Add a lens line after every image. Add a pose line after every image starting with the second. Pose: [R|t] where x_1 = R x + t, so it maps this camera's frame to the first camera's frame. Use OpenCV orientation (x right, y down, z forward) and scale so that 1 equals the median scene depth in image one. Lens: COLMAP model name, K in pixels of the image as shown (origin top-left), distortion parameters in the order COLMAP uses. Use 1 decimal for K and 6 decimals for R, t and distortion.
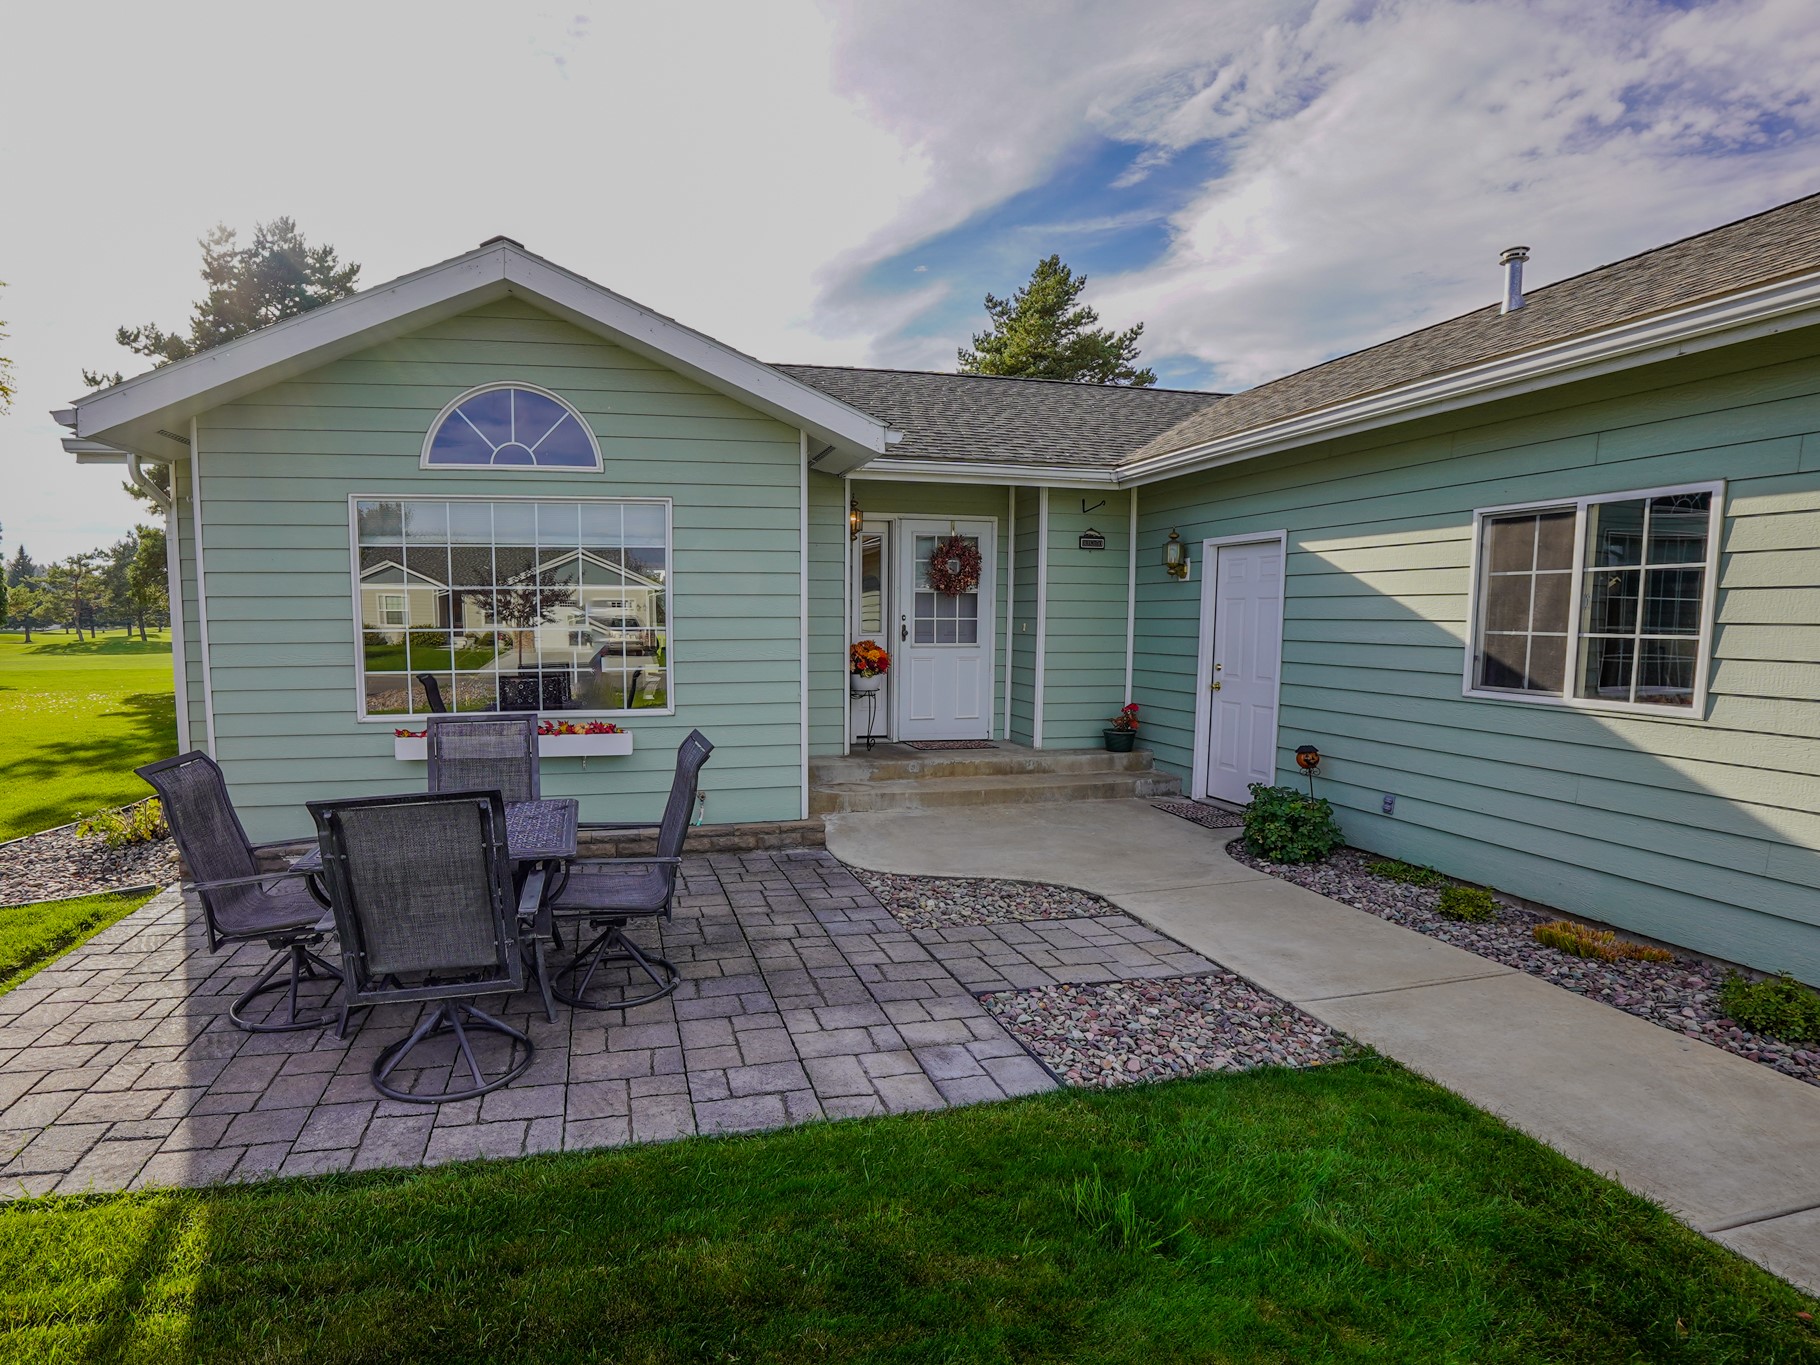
lens RADIAL K [[895.7, 0, 815.1], [0, 895.7, 706.1], [0, 0, 1]] dist [-0.063746, 0.014429]
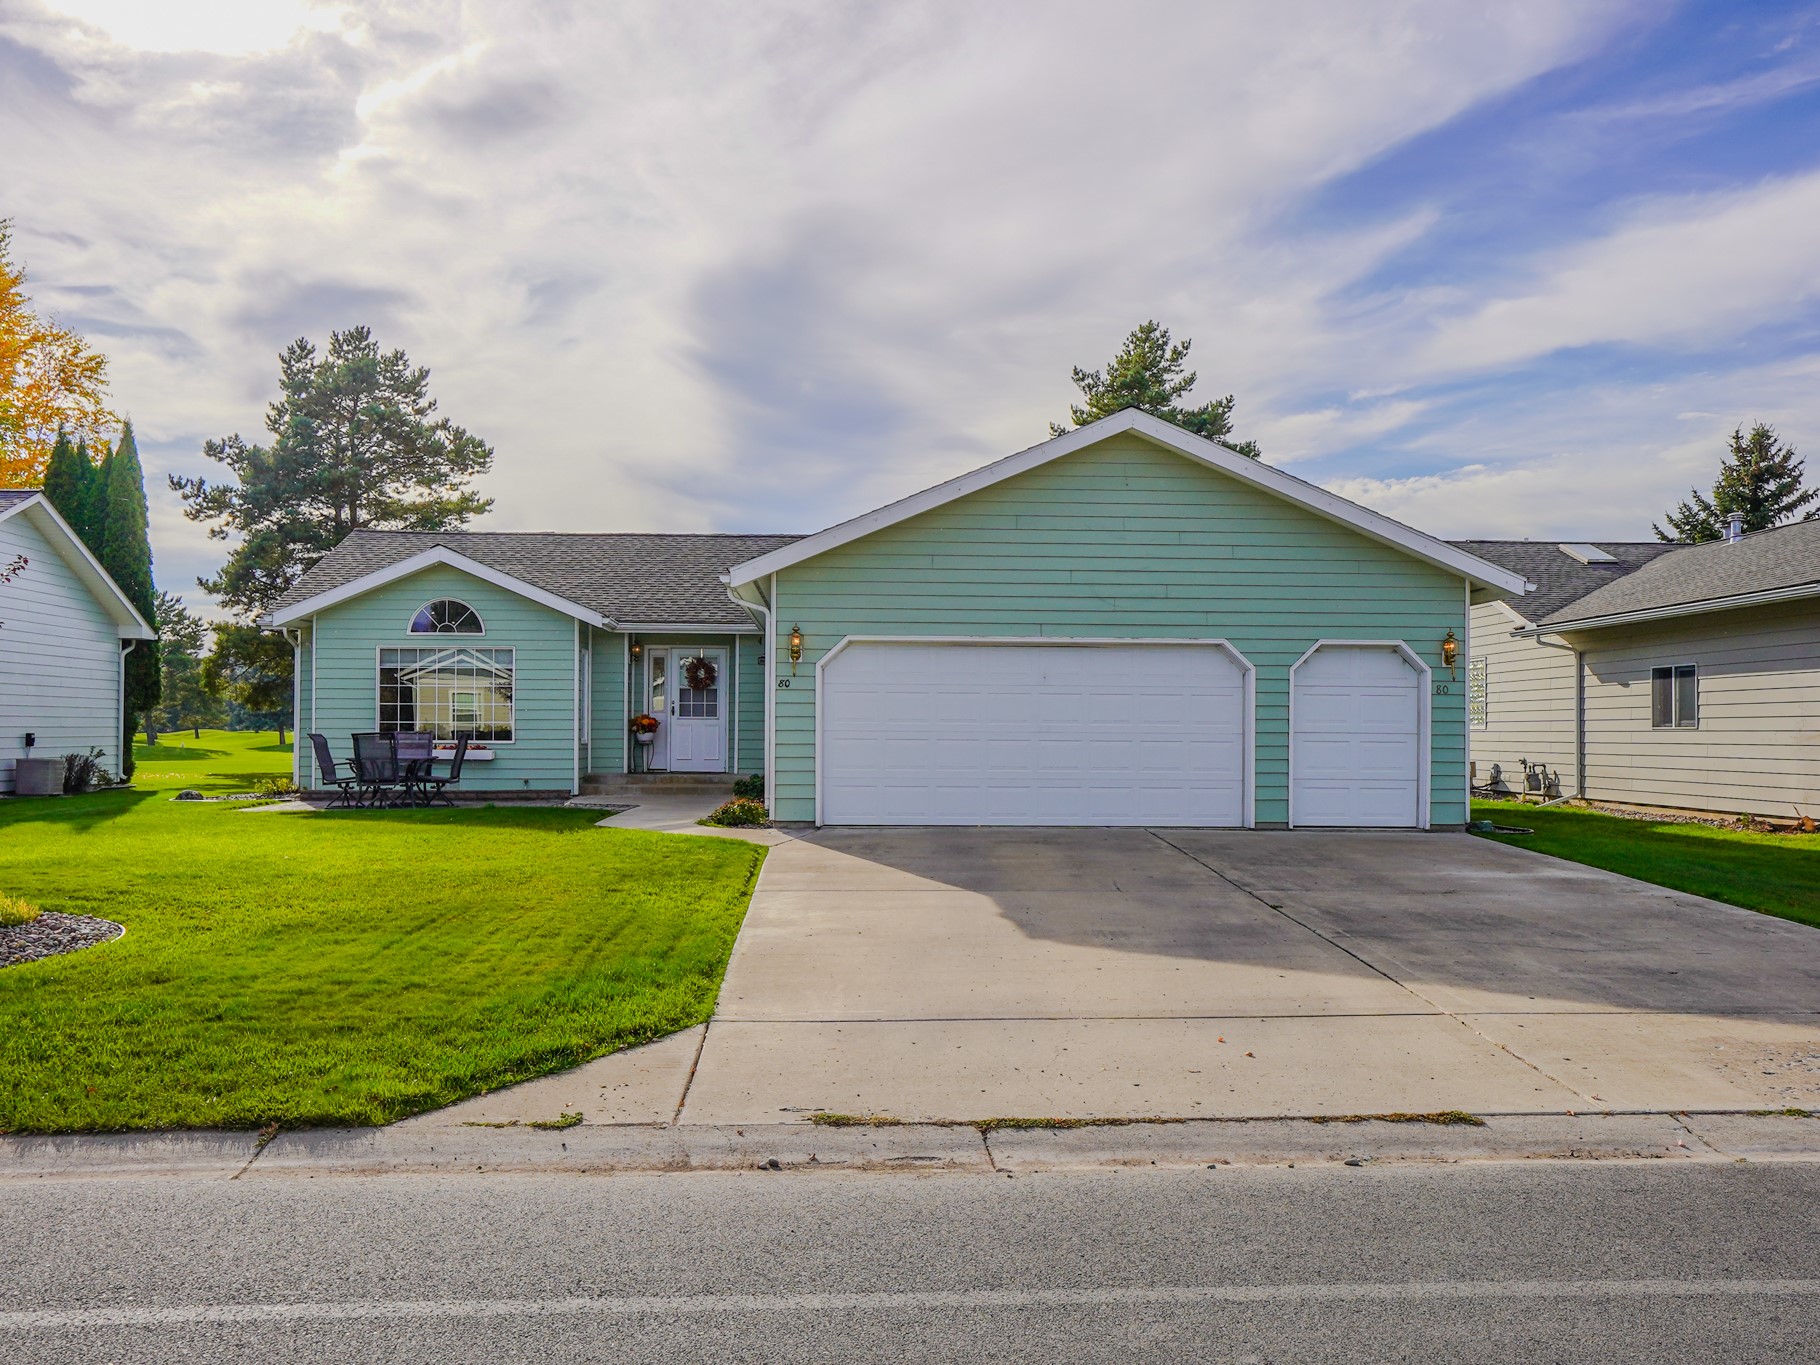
lens RADIAL K [[1409.9, 0, 913.9], [0, 1409.9, 714.5], [0, 0, 1]] dist [0.037846, -0.000425]
pose [[0.987603, 0.004771, -0.156897, 1.008985], [-0.021675, 0.994108, -0.106203, 0.213504], [0.155466, 0.108287, 0.981888, -1.687336]]
